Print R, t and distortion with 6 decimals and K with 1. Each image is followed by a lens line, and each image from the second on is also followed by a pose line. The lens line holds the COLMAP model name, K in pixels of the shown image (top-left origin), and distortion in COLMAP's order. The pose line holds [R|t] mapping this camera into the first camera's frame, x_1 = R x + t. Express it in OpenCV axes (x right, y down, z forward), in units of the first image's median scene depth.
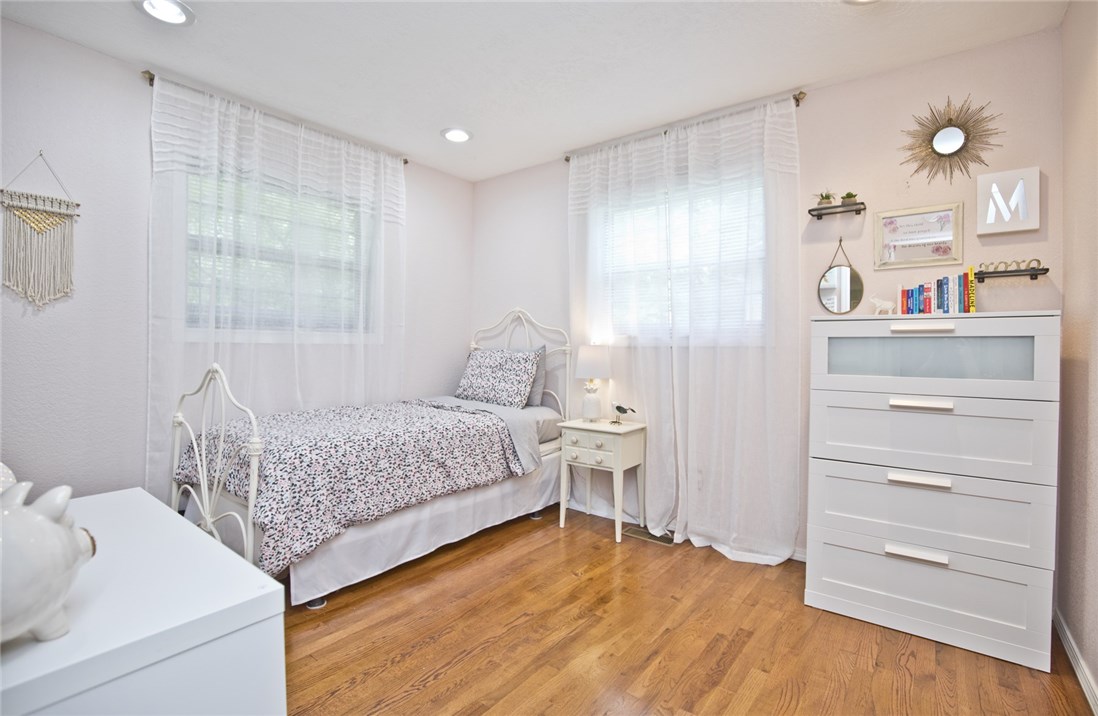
lens RADIAL K [[505.6, 0, 549.8], [0, 505.6, 352.4], [0, 0, 1]] dist [-0.032138, 0.005314]
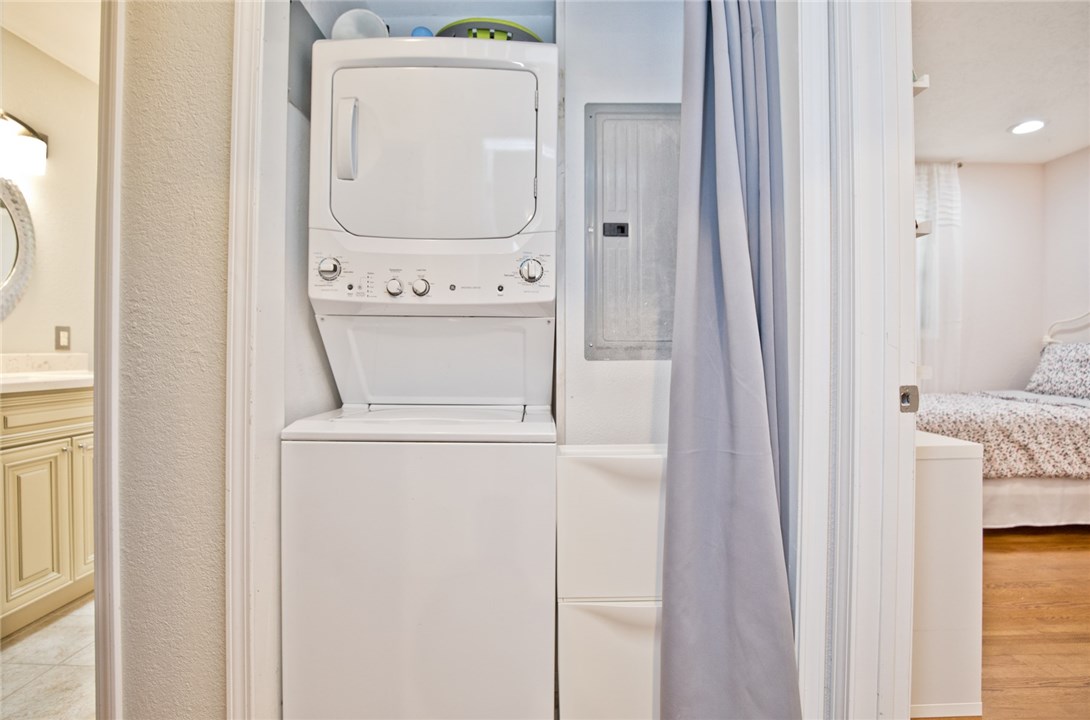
lens RADIAL K [[502.6, 0, 546.0], [0, 502.6, 352.7], [0, 0, 1]] dist [-0.018947, 0.000824]
pose [[0.619893, -0.007228, -0.784653, -0.018555], [-0.002019, 0.999940, -0.010807, 0.033907], [0.784684, 0.008283, 0.619841, -0.418042]]
